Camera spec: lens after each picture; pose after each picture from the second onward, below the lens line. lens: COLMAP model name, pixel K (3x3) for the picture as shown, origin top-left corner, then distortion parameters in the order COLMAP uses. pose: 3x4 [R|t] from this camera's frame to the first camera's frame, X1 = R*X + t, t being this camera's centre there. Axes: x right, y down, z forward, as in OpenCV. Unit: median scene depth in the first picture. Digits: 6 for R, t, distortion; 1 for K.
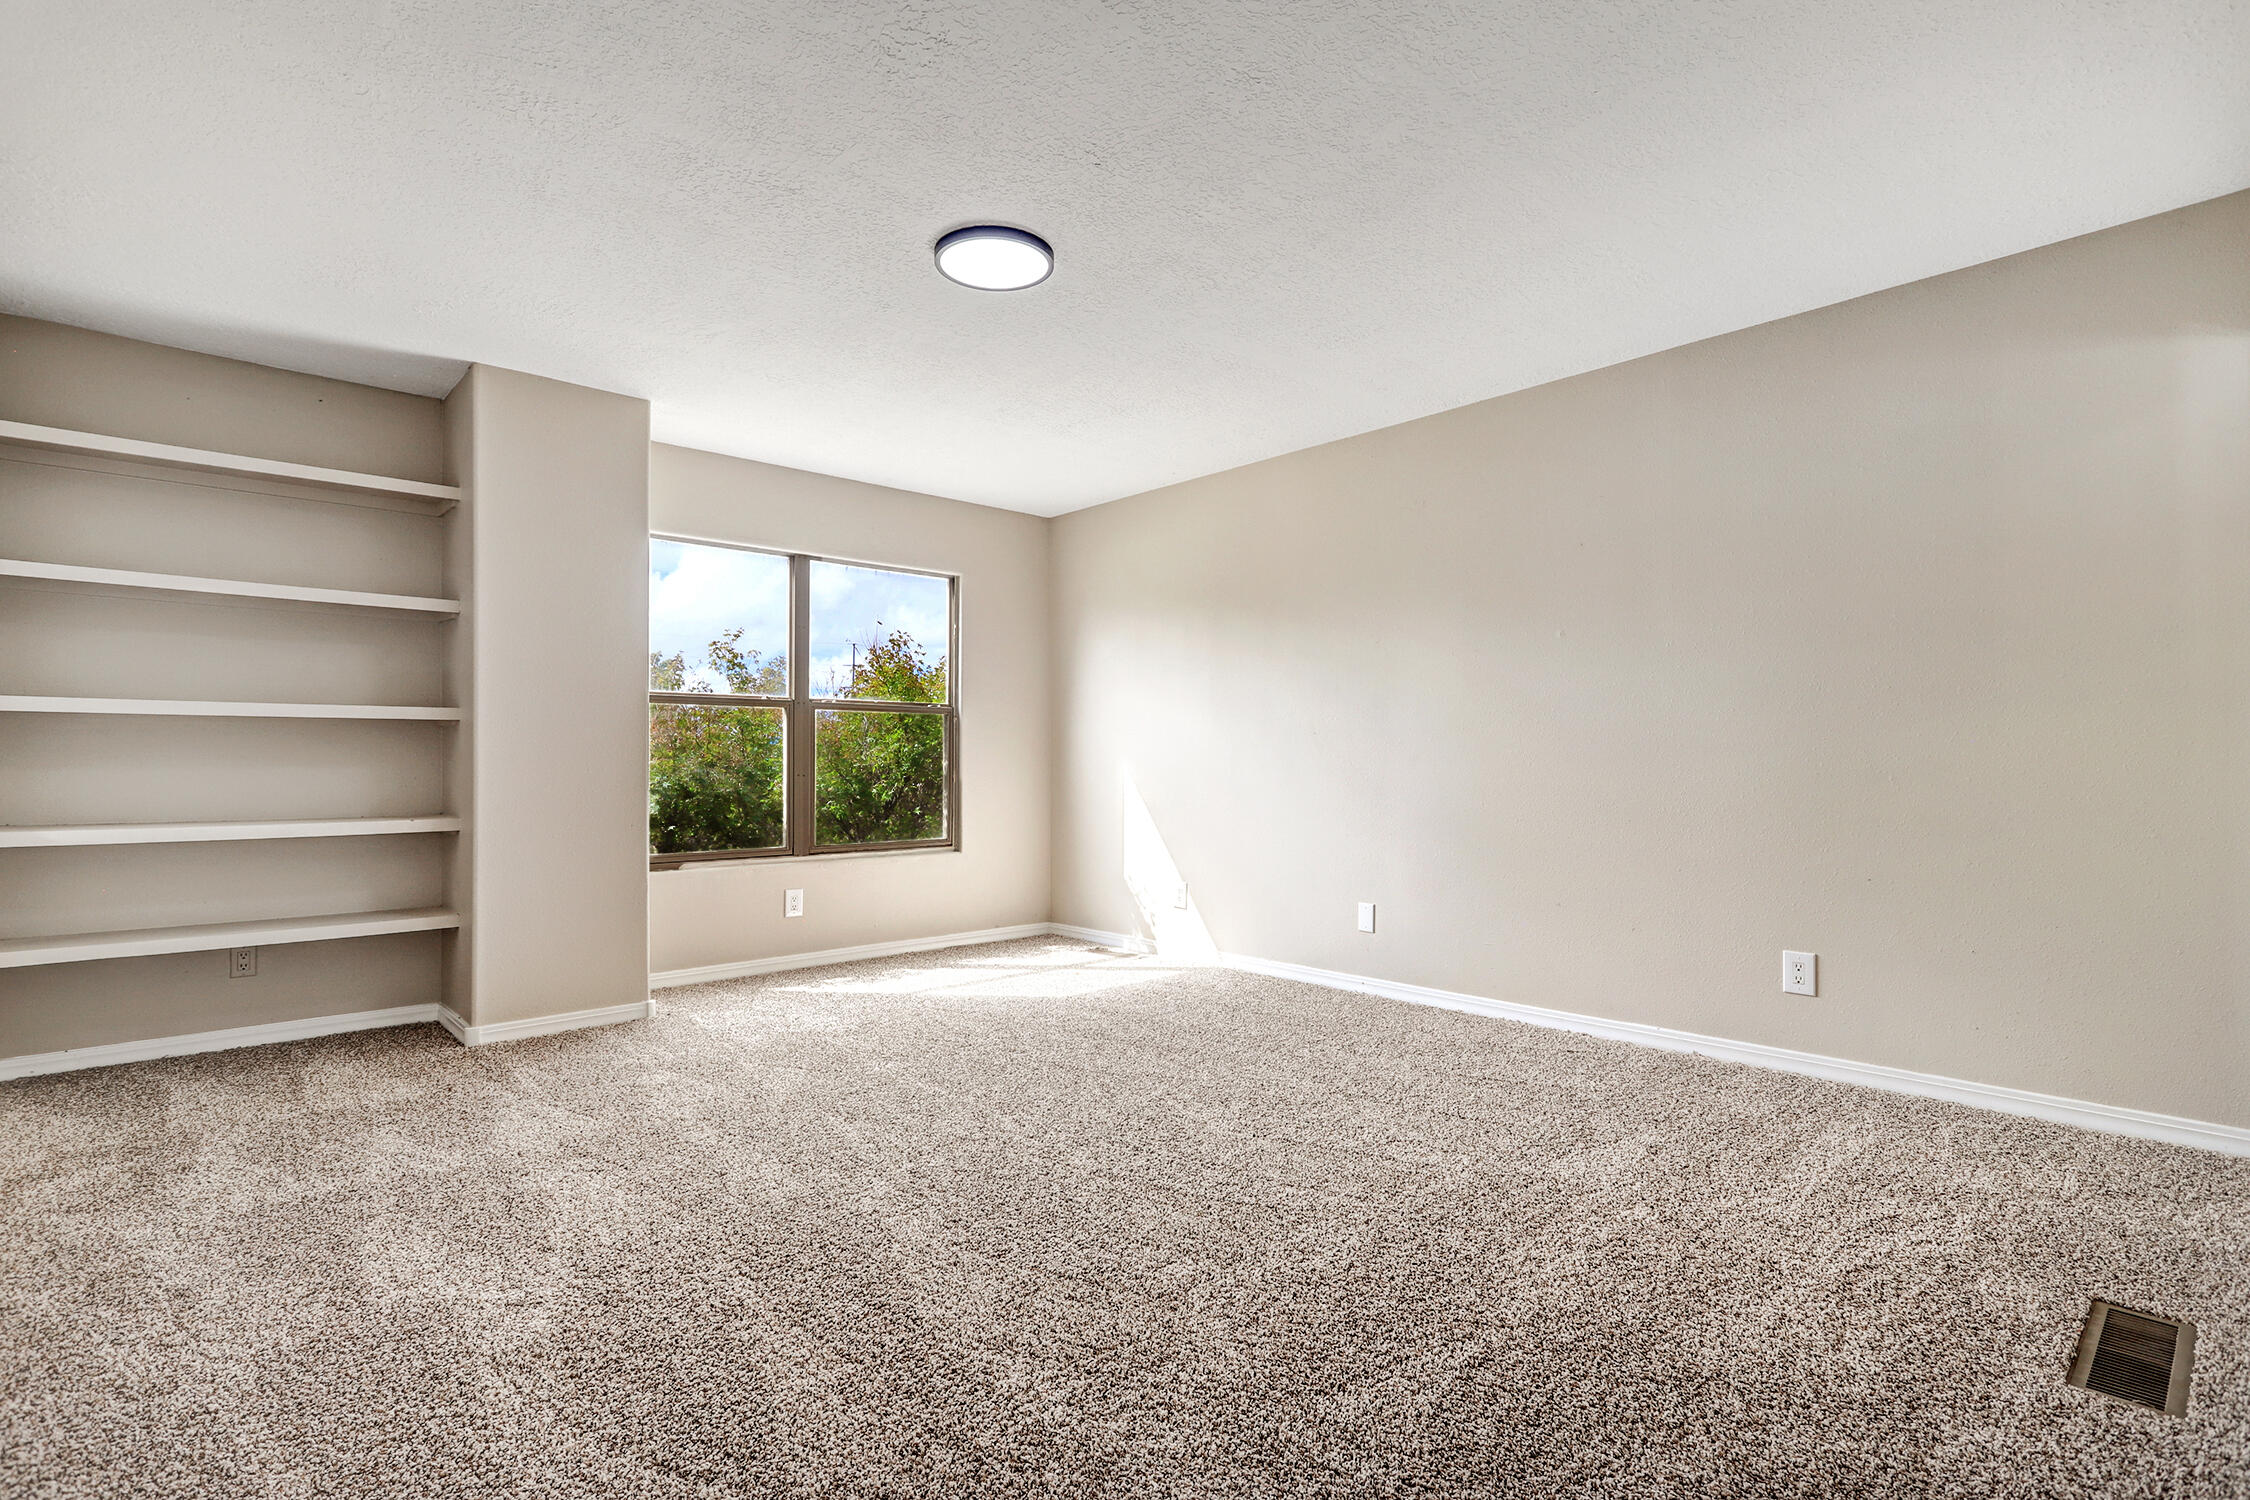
lens RADIAL K [[1077.4, 0, 1121.8], [0, 1077.4, 760.0], [0, 0, 1]] dist [-0.001598, -0.000207]
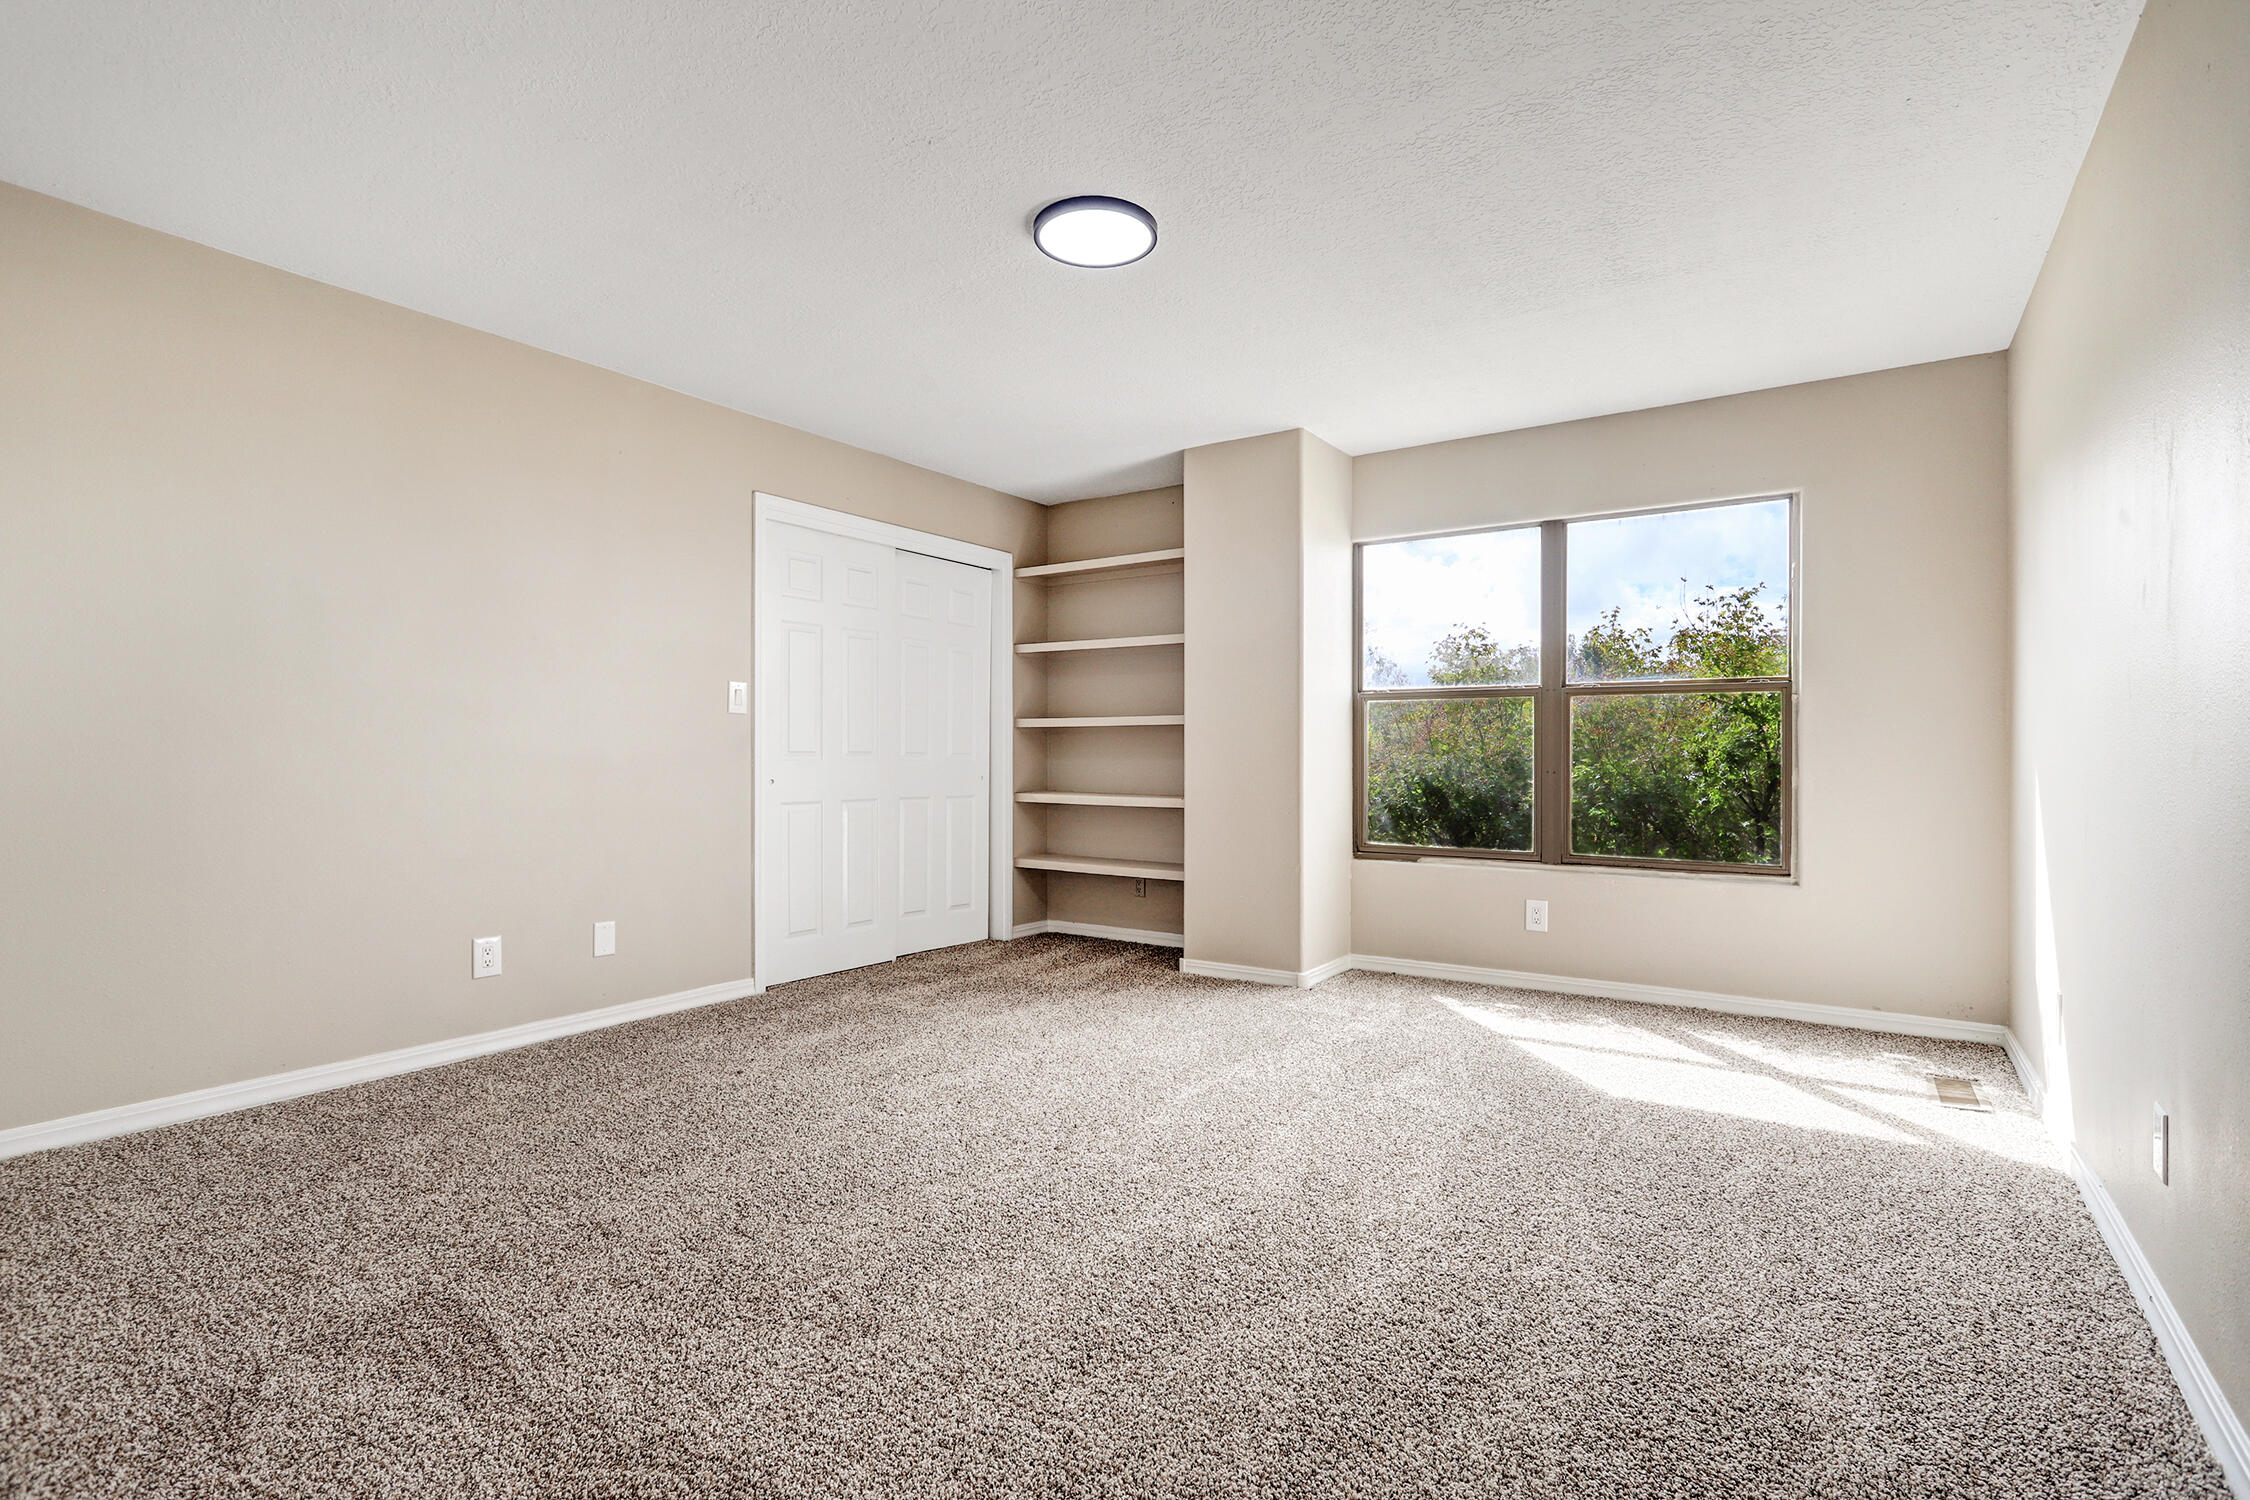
lens RADIAL K [[1049.3, 0, 1115.3], [0, 1049.3, 758.4], [0, 0, 1]] dist [0.000365, 0.000156]
pose [[0.231433, 0.002888, -0.972847, 0.455753], [-0.001225, 0.999996, 0.002678, 0.001140], [0.972850, 0.000572, 0.231435, 0.461900]]
